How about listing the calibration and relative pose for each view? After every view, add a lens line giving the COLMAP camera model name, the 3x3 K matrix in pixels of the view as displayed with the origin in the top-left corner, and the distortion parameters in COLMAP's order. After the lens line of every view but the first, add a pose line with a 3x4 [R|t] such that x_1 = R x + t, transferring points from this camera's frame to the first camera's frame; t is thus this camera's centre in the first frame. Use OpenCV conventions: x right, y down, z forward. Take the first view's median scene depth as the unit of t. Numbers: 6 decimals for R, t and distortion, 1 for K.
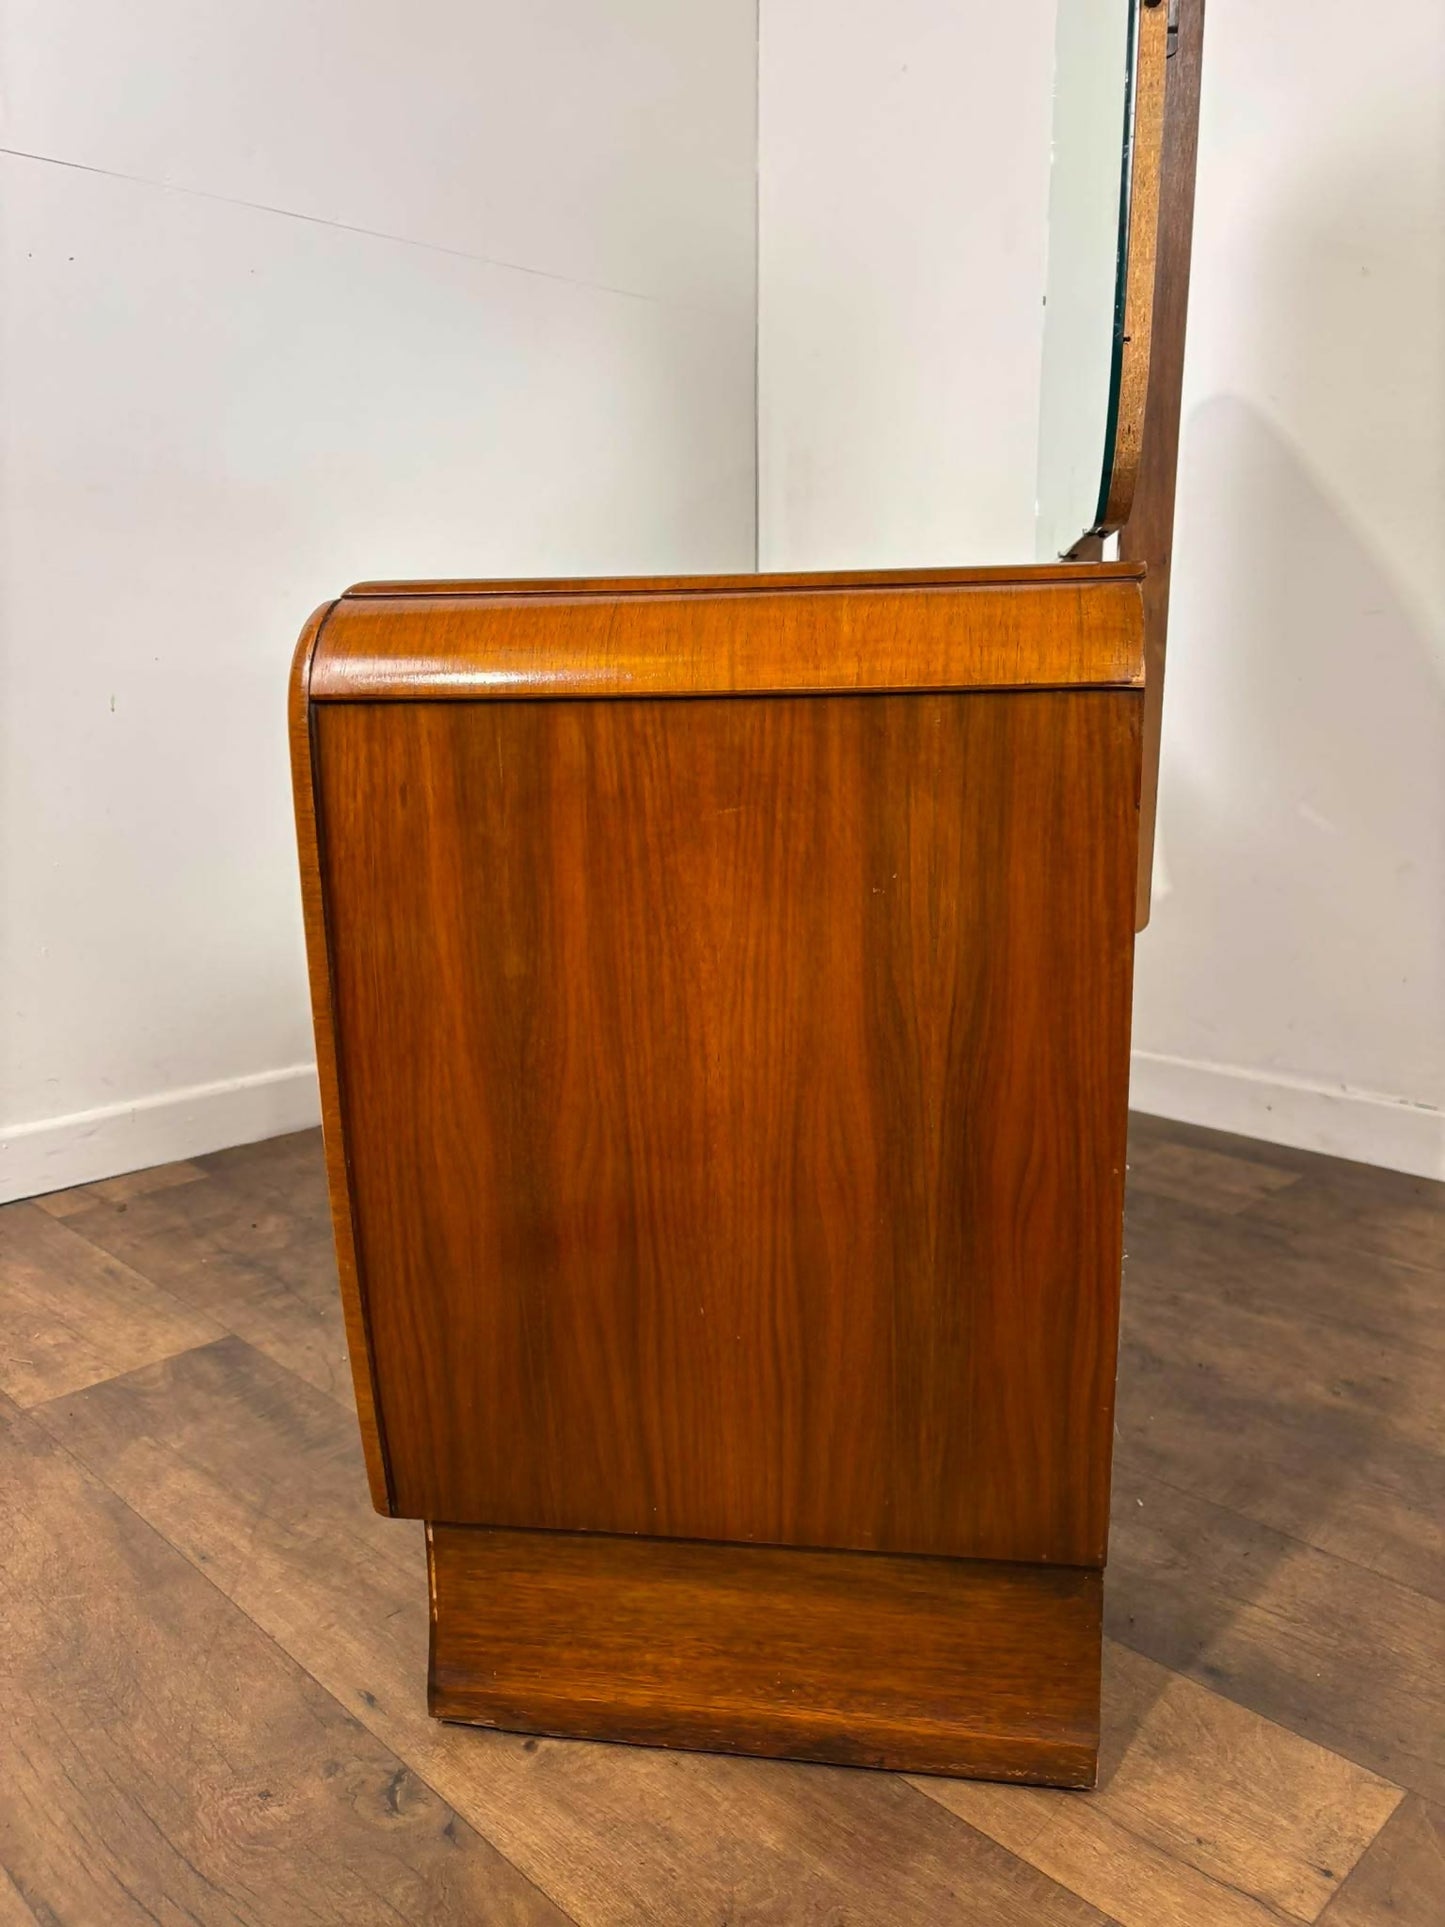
lens RADIAL K [[1458.3, 0, 714.4], [0, 1458.3, 965.9], [0, 0, 1]] dist [0.062968, -0.078596]
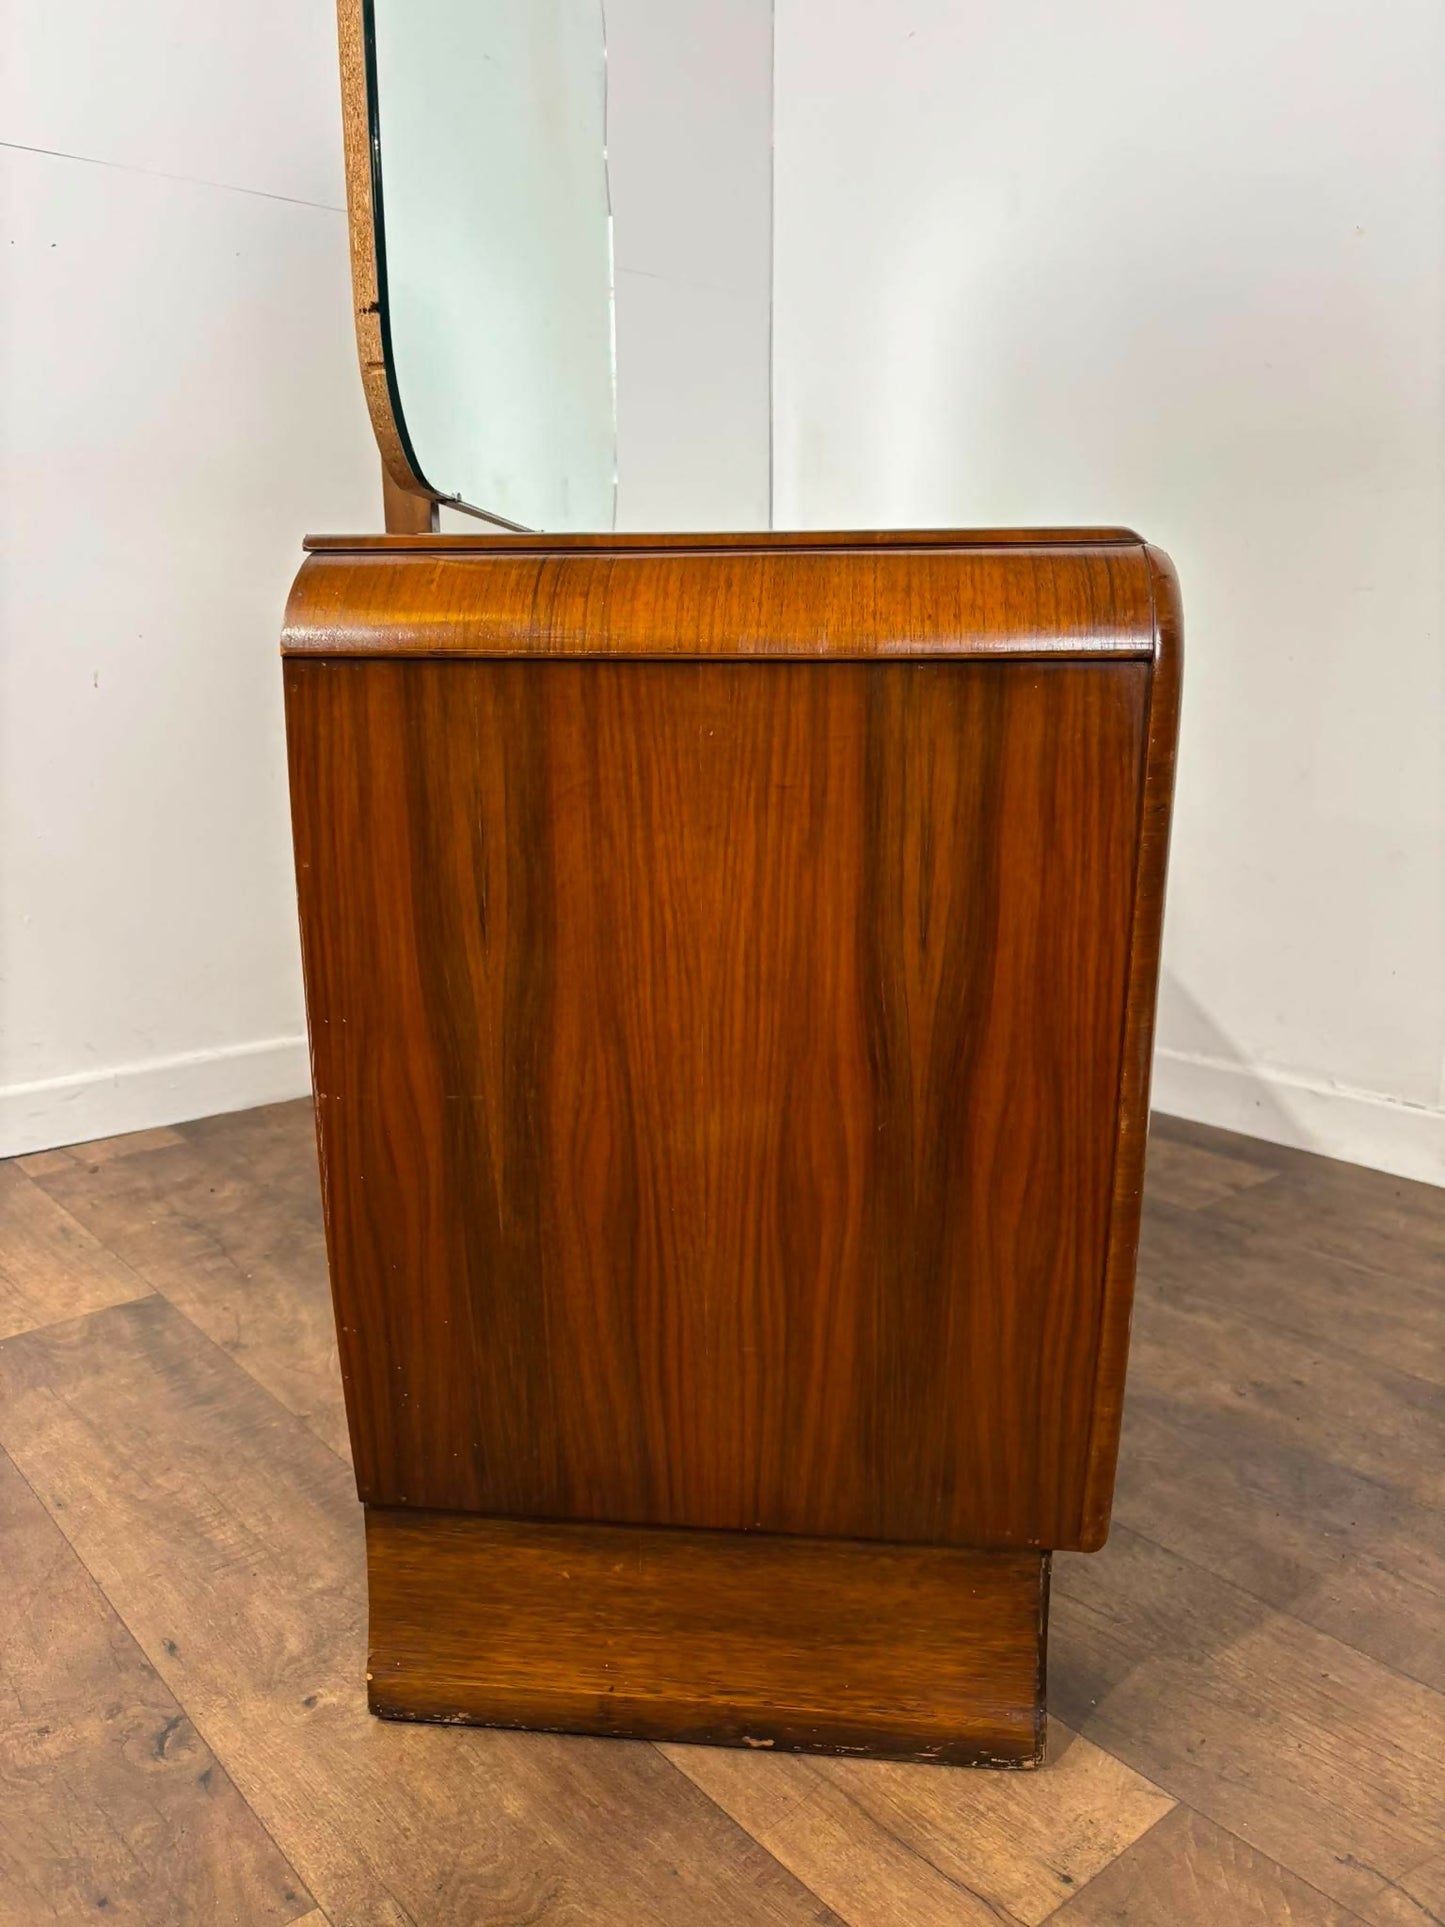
lens RADIAL K [[1458.3, 0, 720.1], [0, 1458.3, 971.1], [0, 0, 1]] dist [0.062968, -0.078596]
pose [[0.996558, 0.019677, -0.080530, 0.159763], [-0.018876, 0.999765, 0.010692, 0.009055], [0.080721, -0.009135, 0.996695, 0.014225]]
